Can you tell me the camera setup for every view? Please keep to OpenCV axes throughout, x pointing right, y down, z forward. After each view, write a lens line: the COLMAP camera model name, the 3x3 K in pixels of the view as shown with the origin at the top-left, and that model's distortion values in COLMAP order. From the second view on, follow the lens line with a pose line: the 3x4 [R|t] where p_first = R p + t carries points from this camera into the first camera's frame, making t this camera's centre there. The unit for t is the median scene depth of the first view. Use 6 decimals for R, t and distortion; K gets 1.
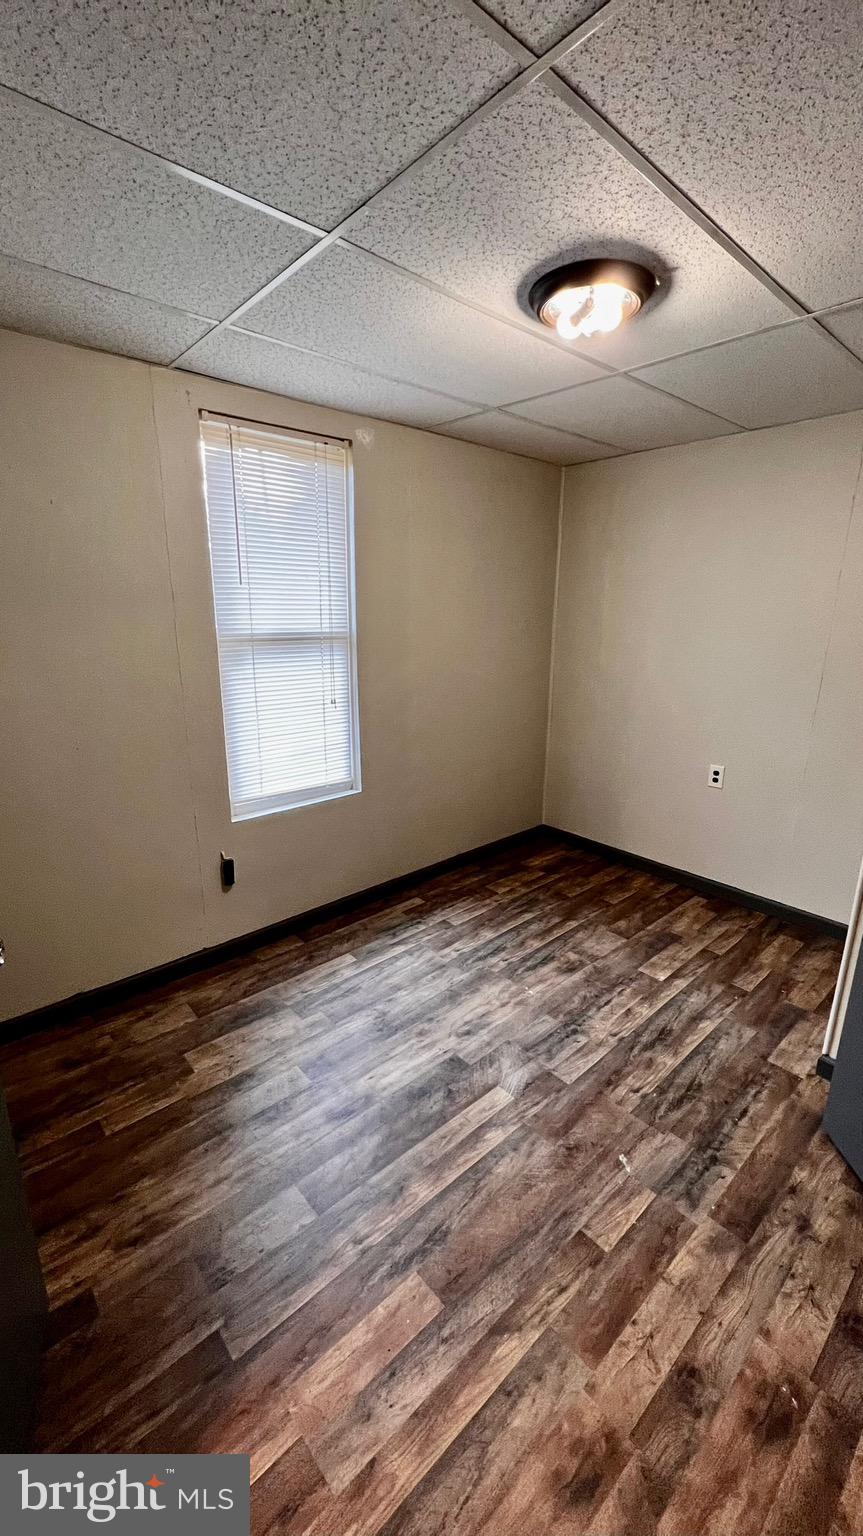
lens RADIAL K [[609.6, 0, 431.5], [0, 609.6, 768.0], [0, 0, 1]] dist [0.002484, 0.000331]
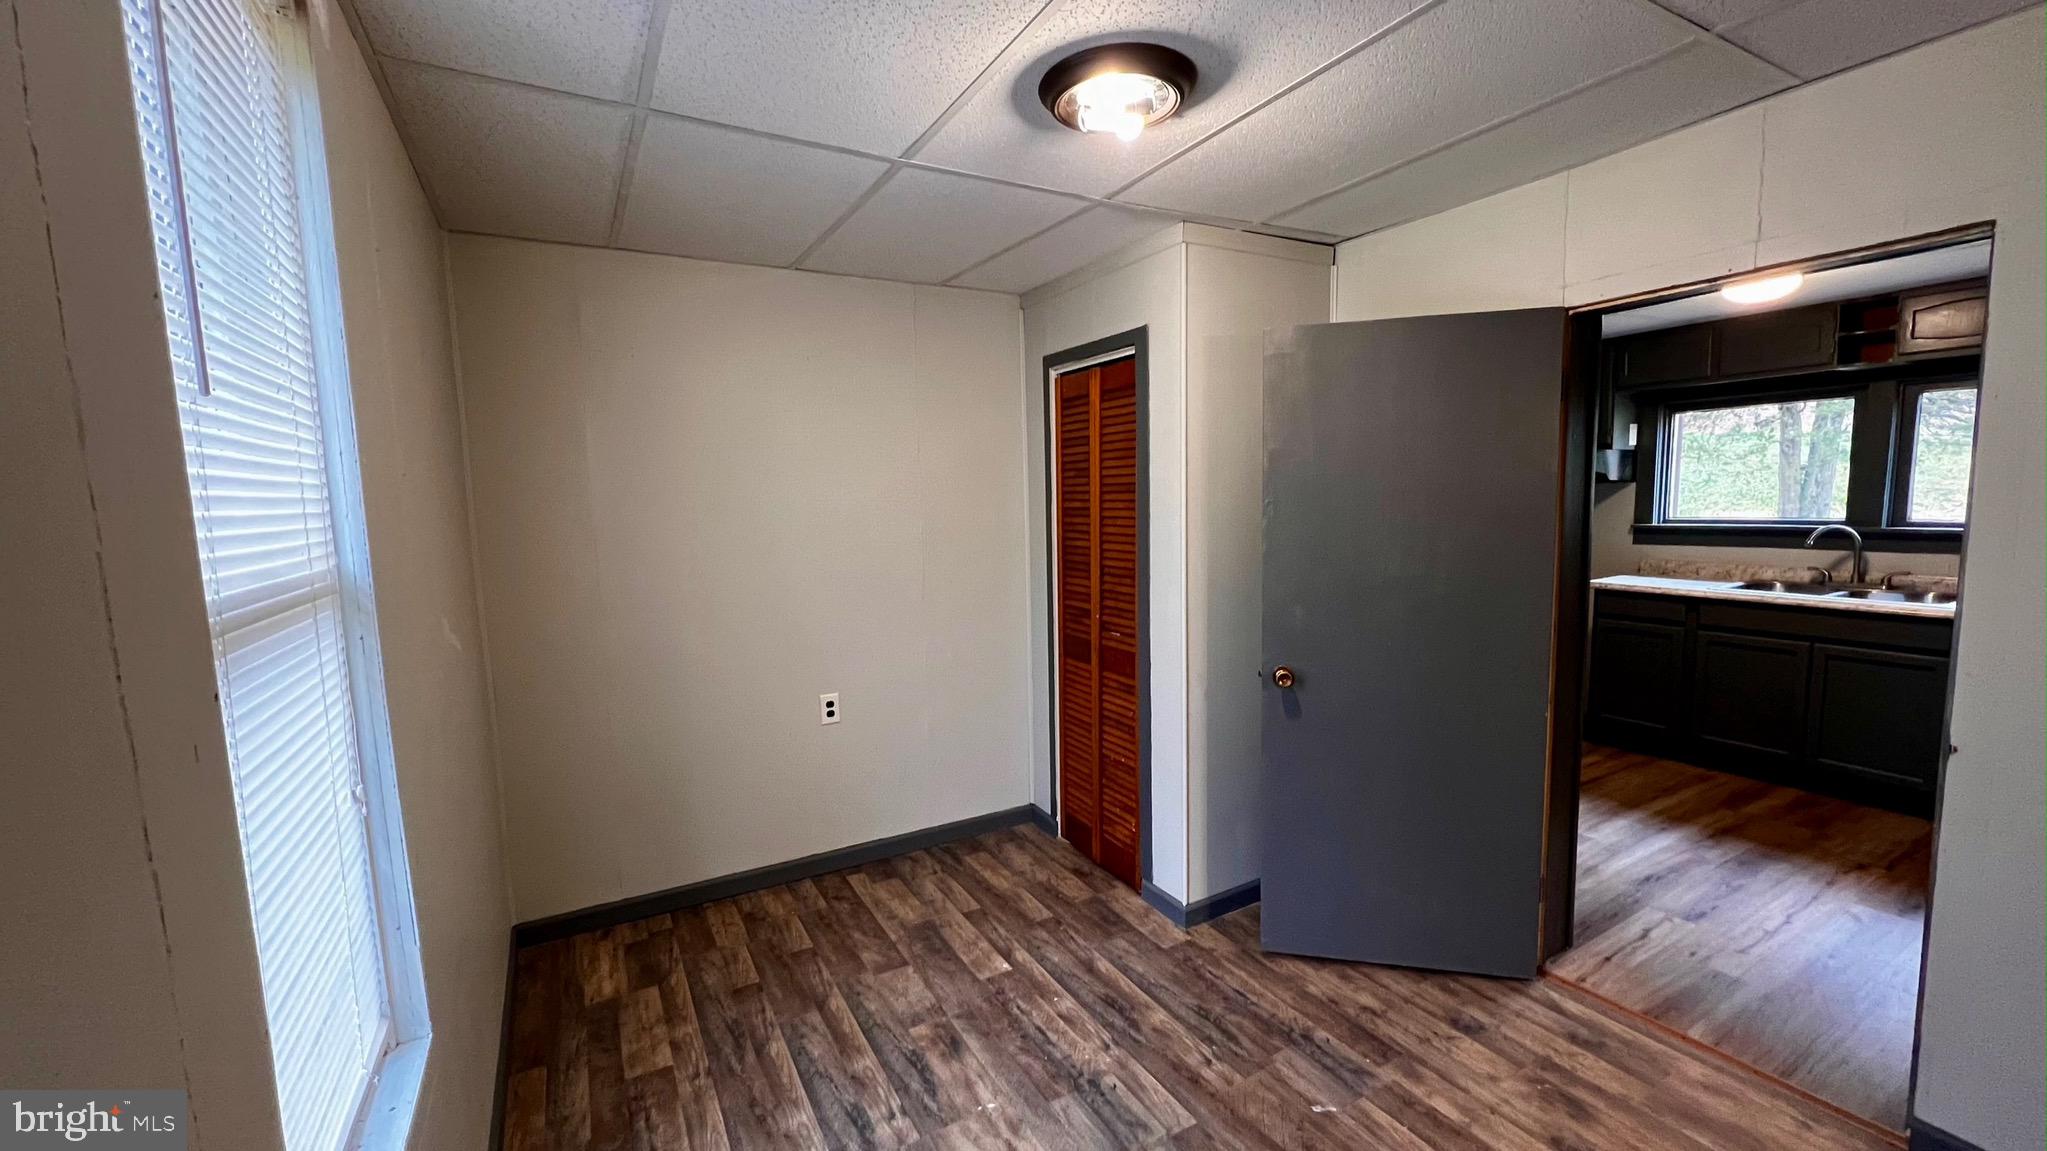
lens RADIAL K [[812.4, 0, 1020.7], [0, 812.4, 583.0], [0, 0, 1]] dist [0.002484, 0.000331]
pose [[0.215555, -0.124287, 0.968550, -0.506212], [0.271077, 0.960499, 0.062925, -0.158750], [-0.938112, 0.248988, 0.240732, 0.605880]]
